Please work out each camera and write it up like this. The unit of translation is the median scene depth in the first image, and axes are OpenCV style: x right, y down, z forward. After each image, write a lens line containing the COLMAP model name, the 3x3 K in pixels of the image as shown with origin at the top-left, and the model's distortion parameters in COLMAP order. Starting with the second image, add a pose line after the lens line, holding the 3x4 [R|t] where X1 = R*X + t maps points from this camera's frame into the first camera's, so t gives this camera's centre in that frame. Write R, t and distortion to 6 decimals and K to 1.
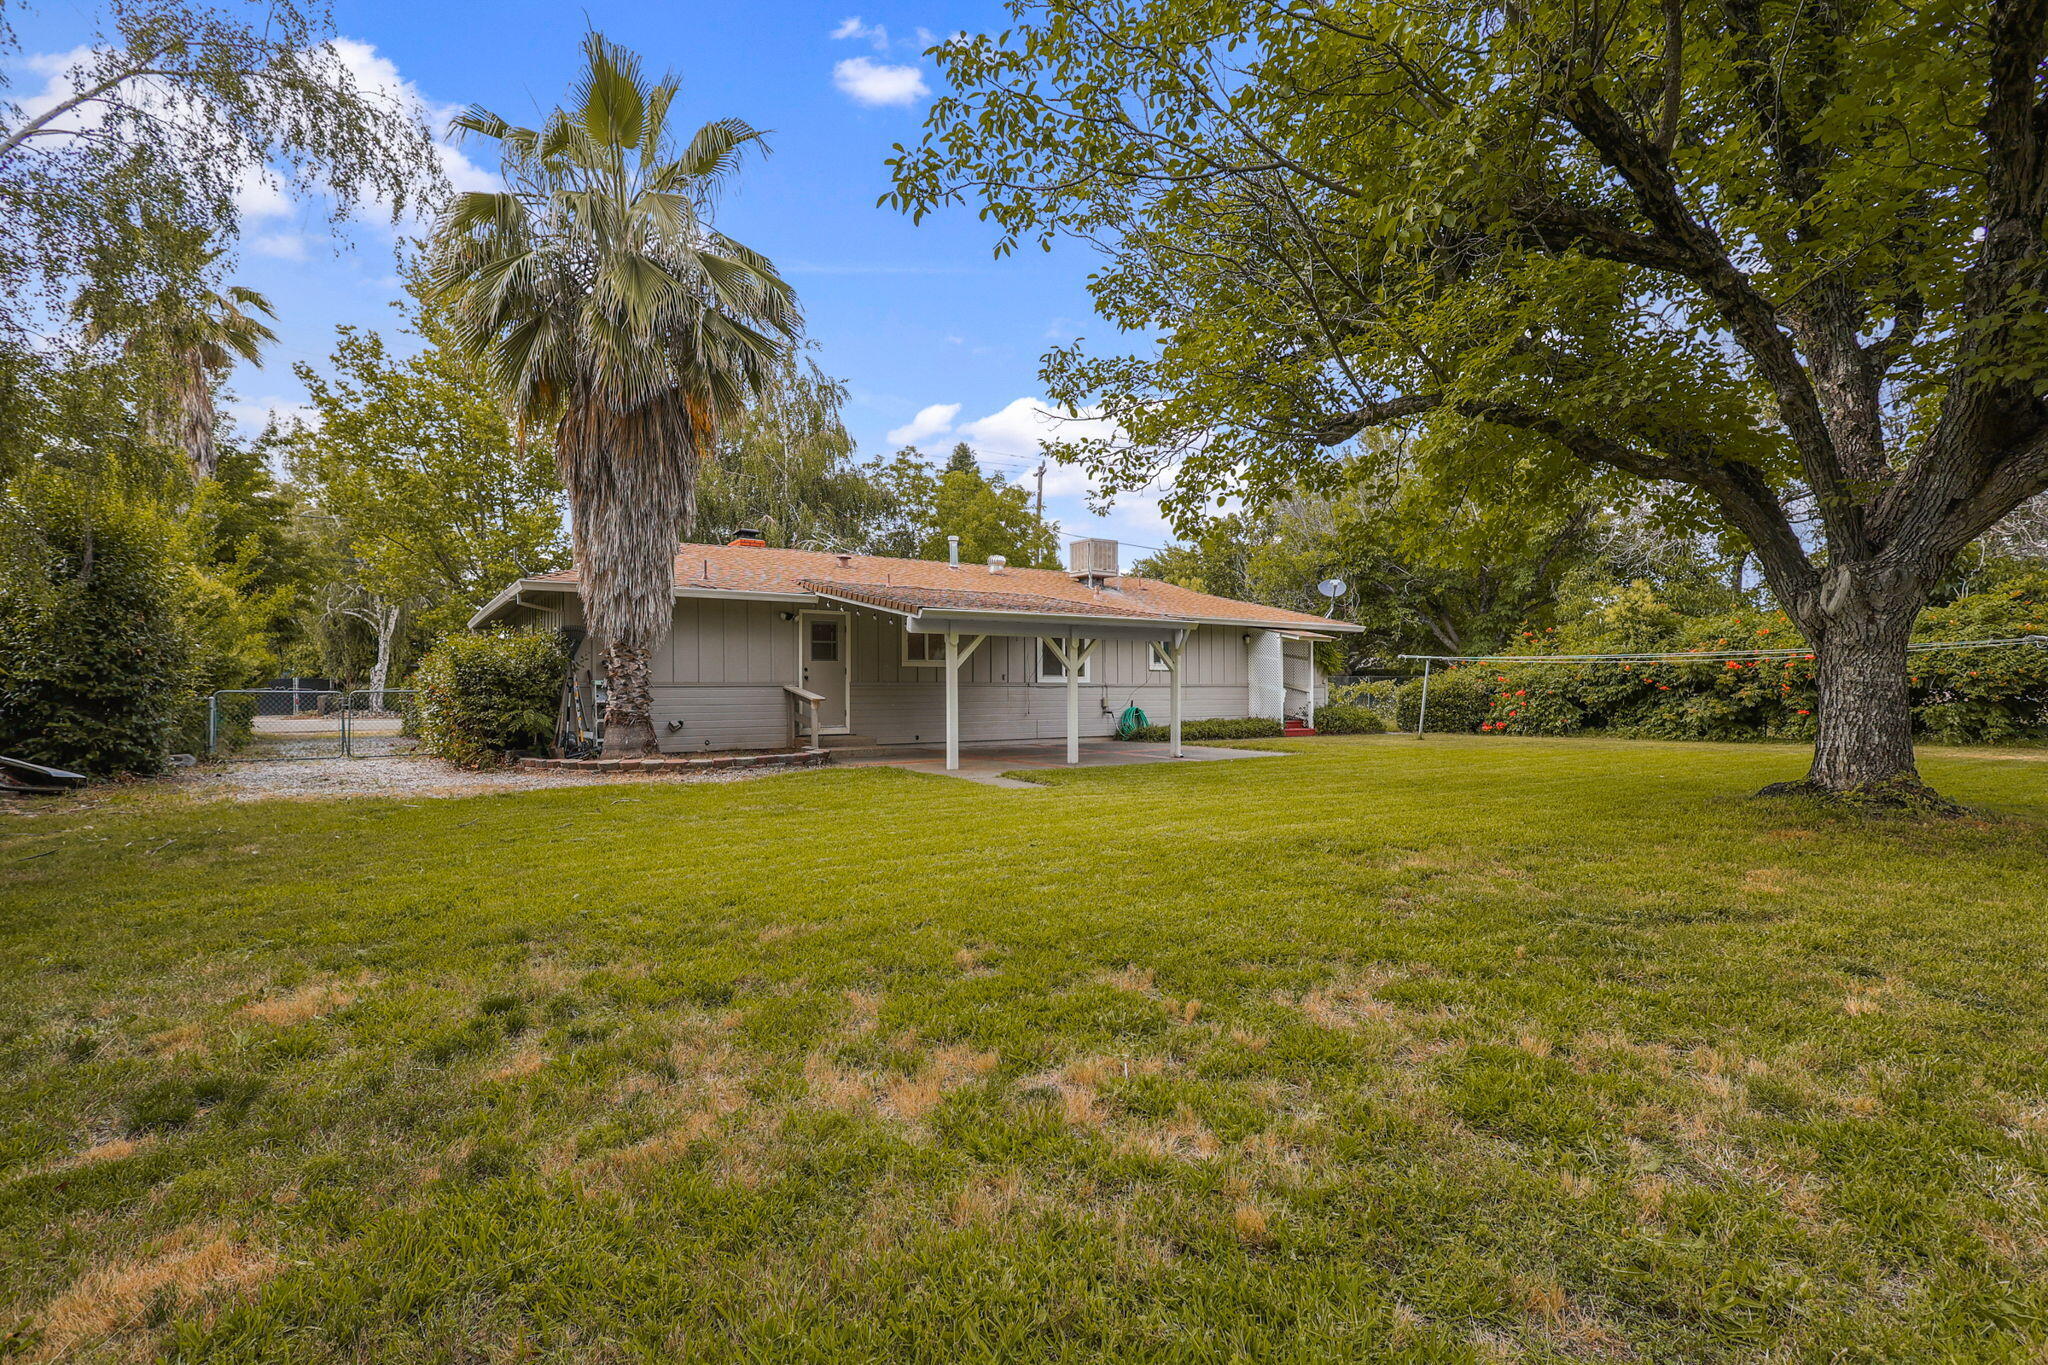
lens RADIAL K [[959.6, 0, 1024.0], [0, 959.6, 682.5], [0, 0, 1]] dist [0.001949, 0.000394]
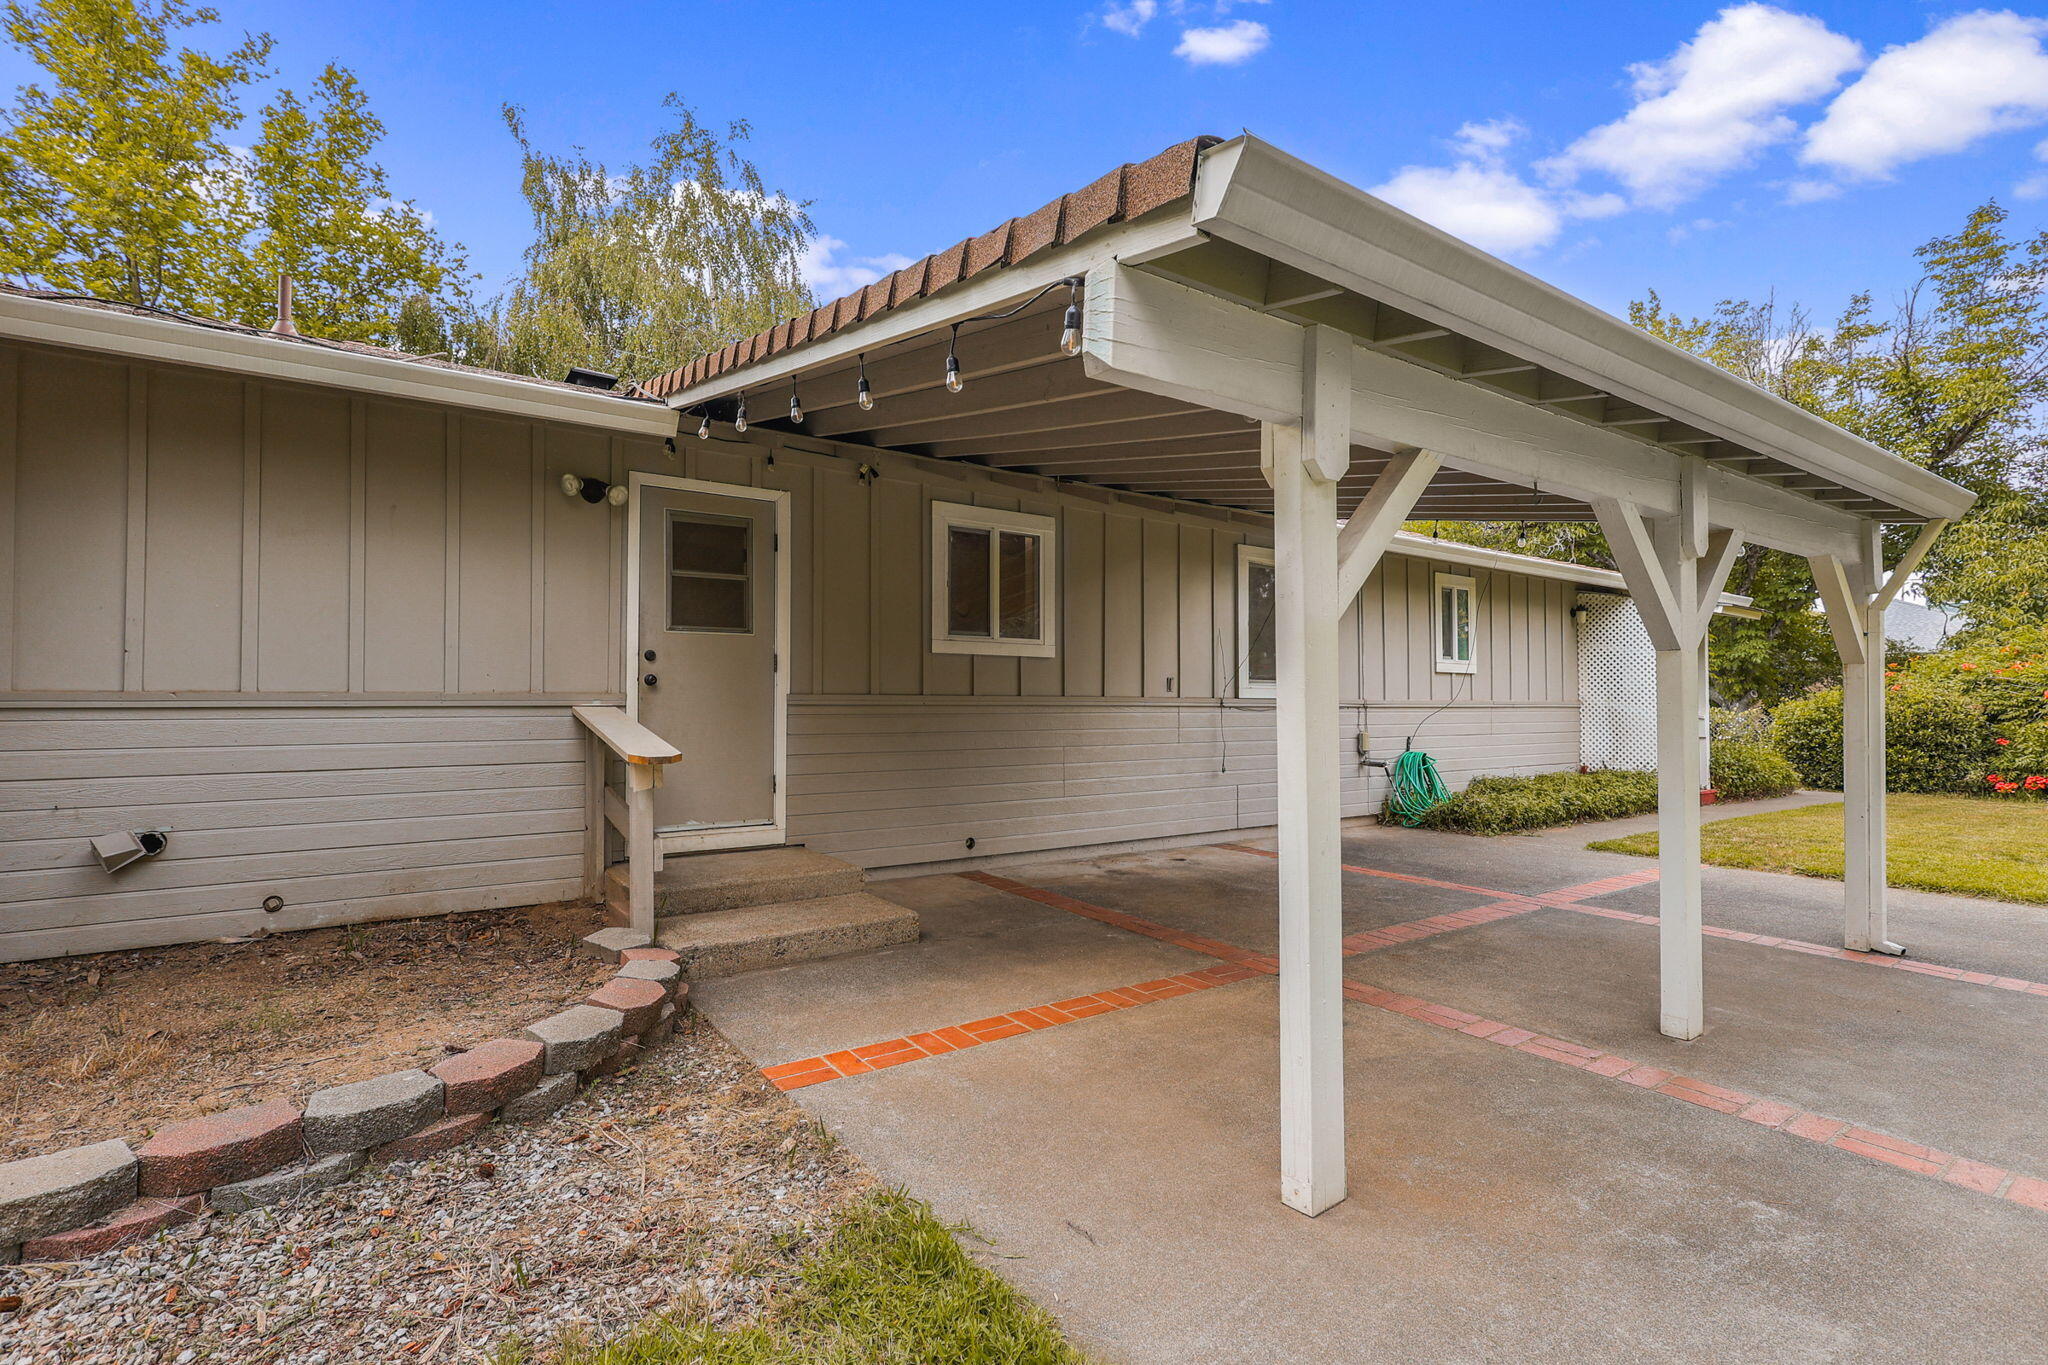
lens RADIAL K [[959.6, 0, 1024.0], [0, 959.6, 682.5], [0, 0, 1]] dist [0.001949, 0.000394]
pose [[0.999387, 0.004315, 0.034753, -0.096810], [-0.003788, 0.999877, -0.015227, 0.000051], [-0.034814, 0.015086, 0.999280, 0.583277]]
